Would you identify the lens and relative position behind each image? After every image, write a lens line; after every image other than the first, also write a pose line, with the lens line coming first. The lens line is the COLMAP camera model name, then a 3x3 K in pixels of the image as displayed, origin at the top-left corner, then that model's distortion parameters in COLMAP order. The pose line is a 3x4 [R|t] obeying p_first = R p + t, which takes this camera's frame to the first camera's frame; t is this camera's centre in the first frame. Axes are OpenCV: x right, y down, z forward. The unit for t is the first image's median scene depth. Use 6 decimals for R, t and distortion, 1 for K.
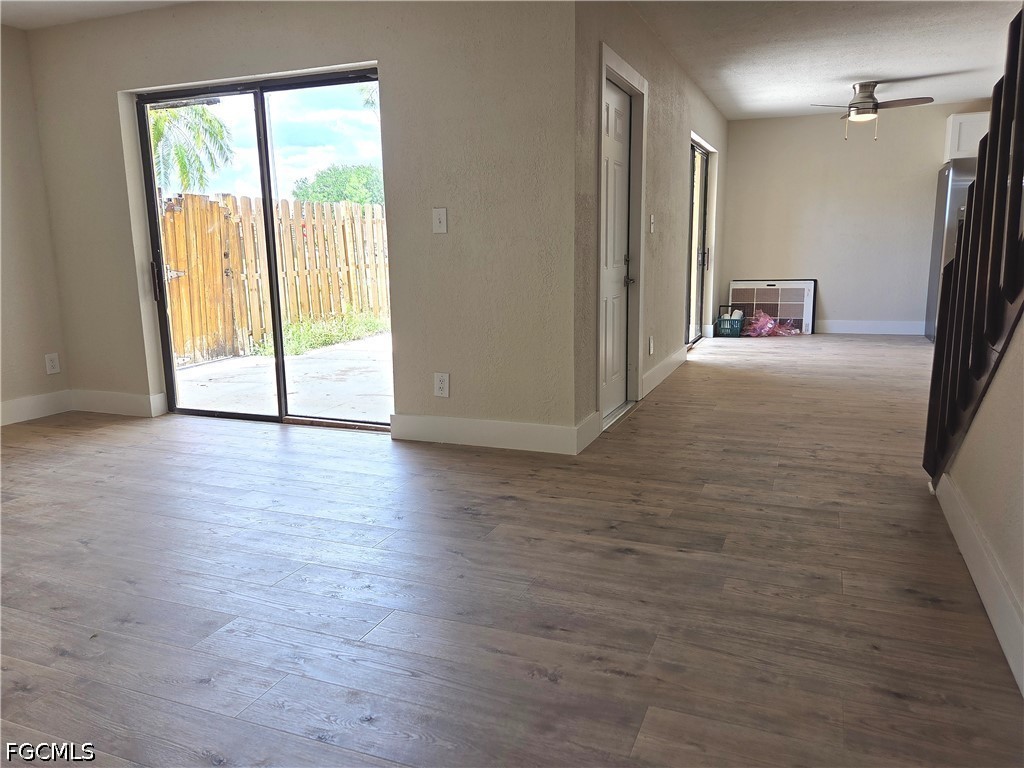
lens RADIAL K [[745.3, 0, 510.3], [0, 745.3, 376.2], [0, 0, 1]] dist [0.042552, -0.044552]
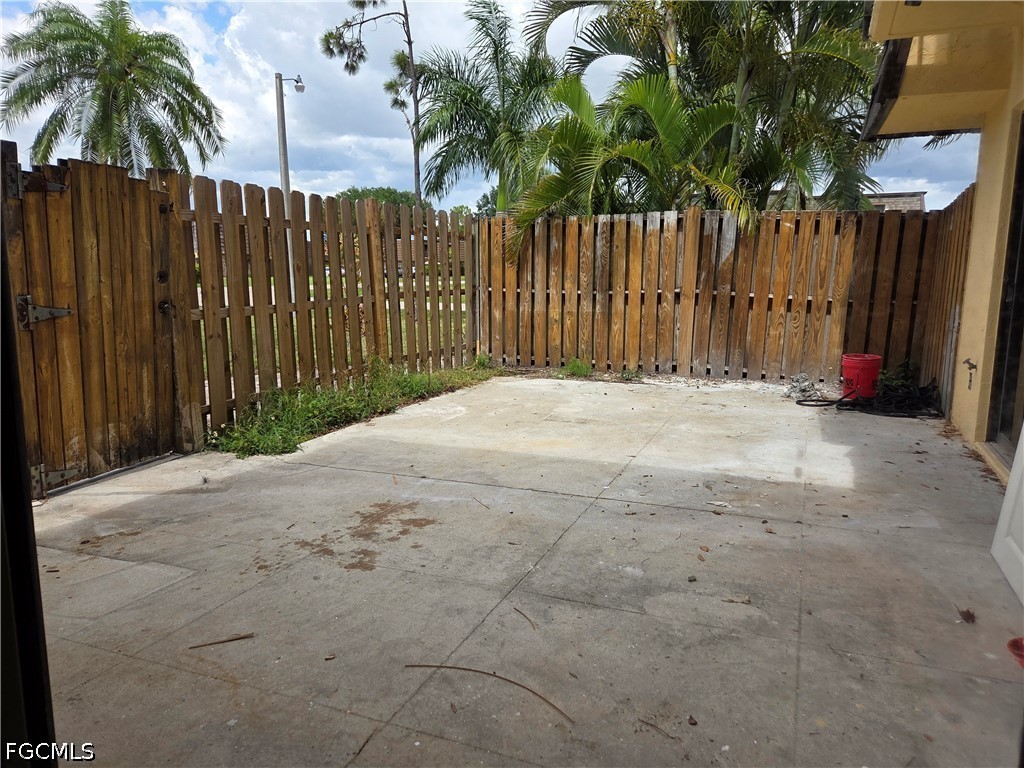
lens RADIAL K [[708.1, 0, 517.3], [0, 708.1, 376.1], [0, 0, 1]] dist [0.036522, -0.028254]
pose [[0.999771, 0.021334, 0.001899, -0.242182], [-0.021287, 0.999531, -0.022009, -0.175924], [-0.002368, 0.021963, 0.999756, 1.008471]]
